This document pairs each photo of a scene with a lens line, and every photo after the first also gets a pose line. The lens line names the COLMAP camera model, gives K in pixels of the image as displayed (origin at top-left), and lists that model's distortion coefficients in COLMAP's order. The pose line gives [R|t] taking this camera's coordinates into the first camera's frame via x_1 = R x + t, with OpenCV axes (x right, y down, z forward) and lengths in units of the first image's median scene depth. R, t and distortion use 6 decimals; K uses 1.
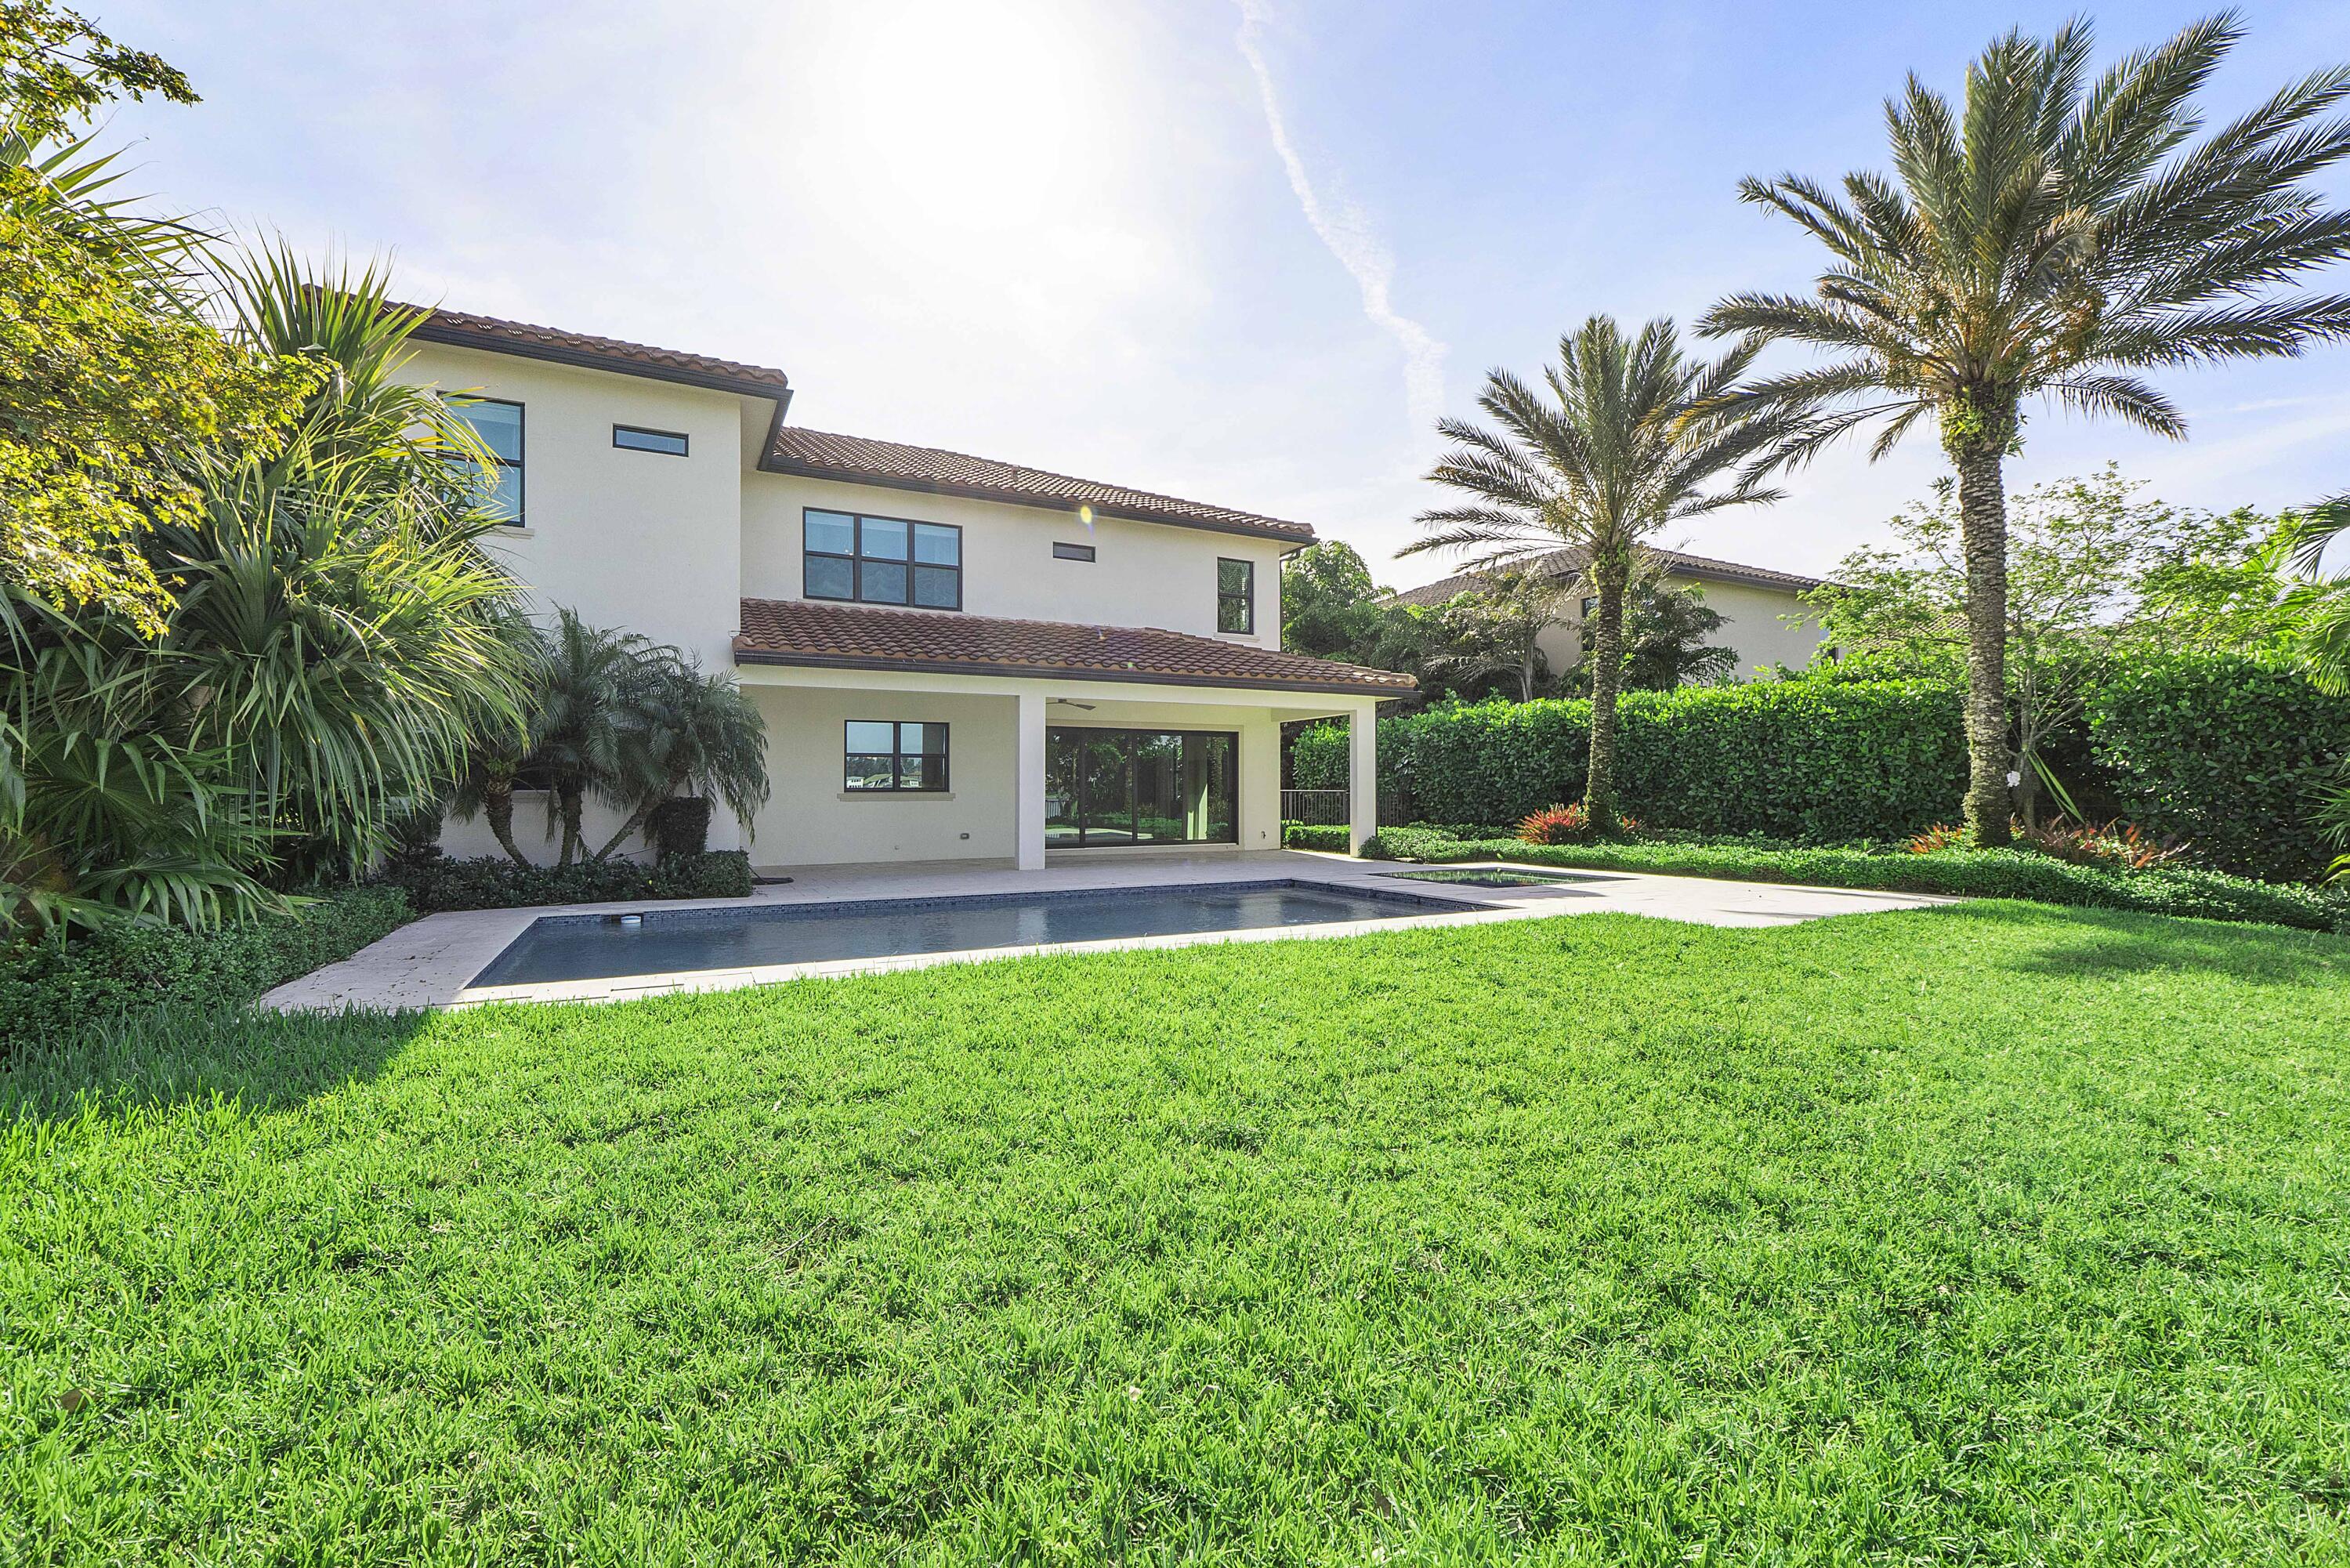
lens RADIAL K [[966.5, 0, 1186.3], [0, 966.5, 769.4], [0, 0, 1]] dist [-0.014319, -0.000072]
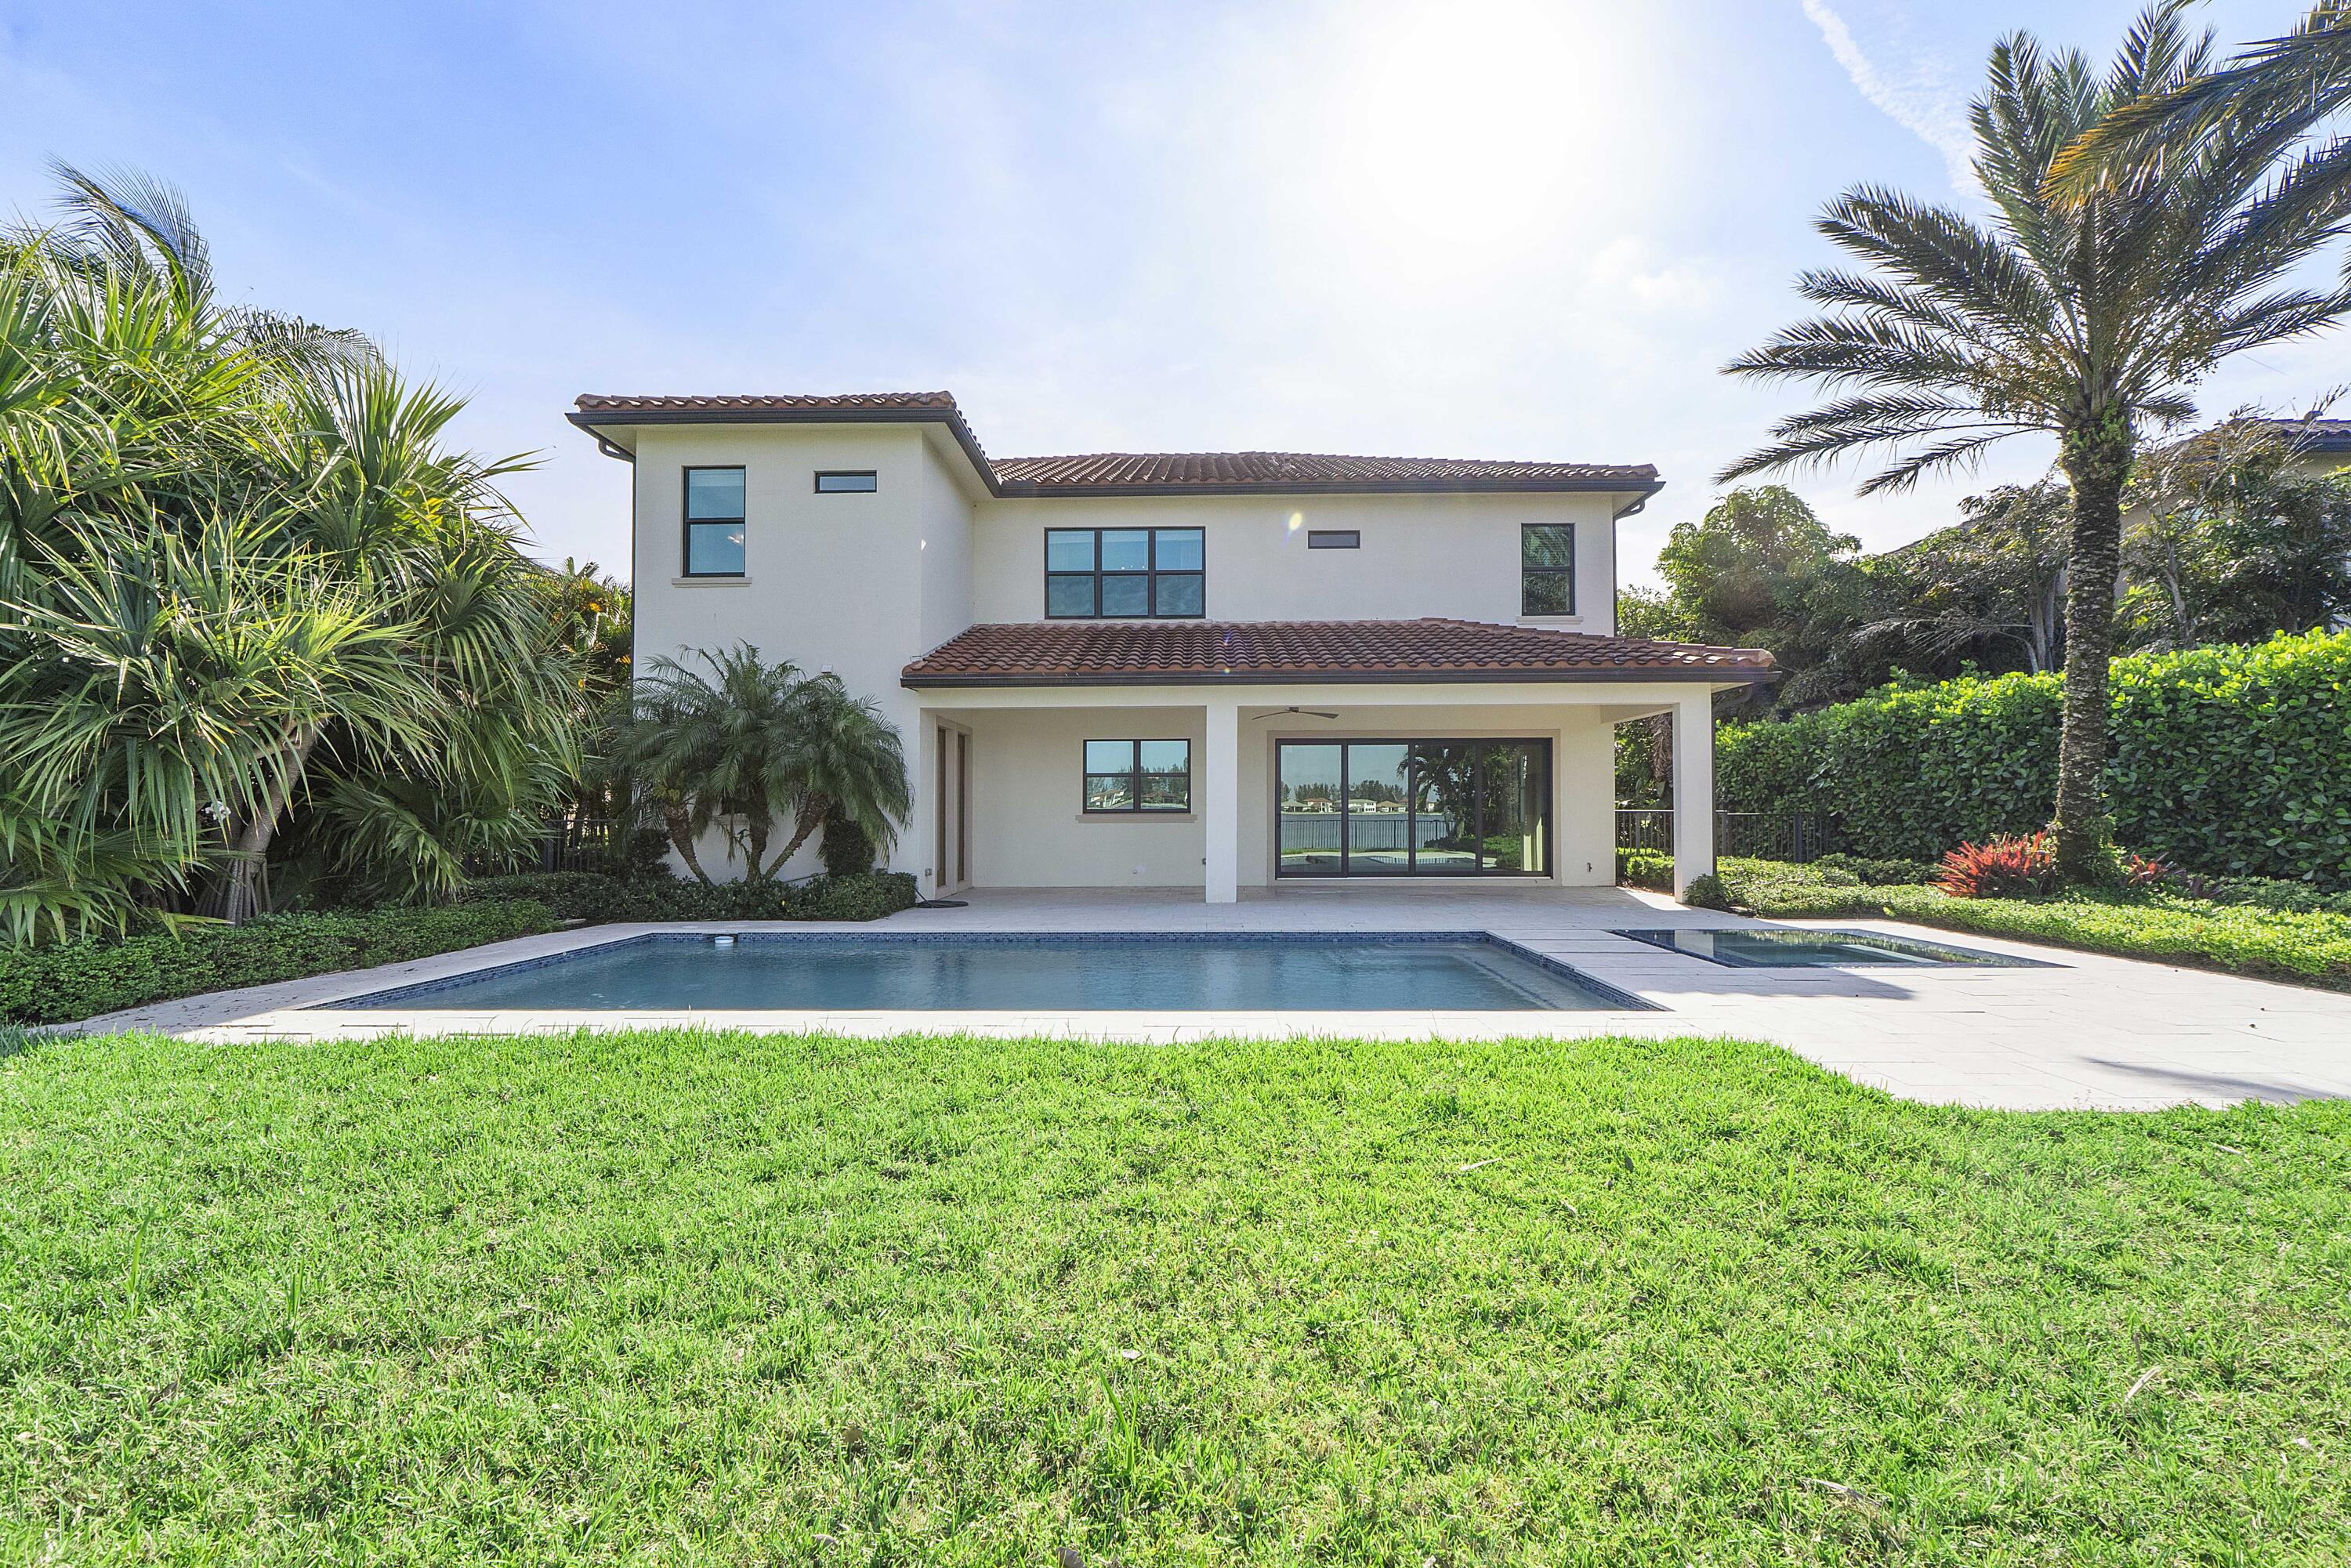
lens RADIAL K [[995.5, 0, 1174.0], [0, 995.5, 783.4], [0, 0, 1]] dist [-0.003774, -0.000031]
pose [[0.882071, -0.013395, -0.470926, 0.199714], [0.012422, 0.999909, -0.005176, -0.000796], [0.470953, -0.001284, 0.882157, 0.152063]]
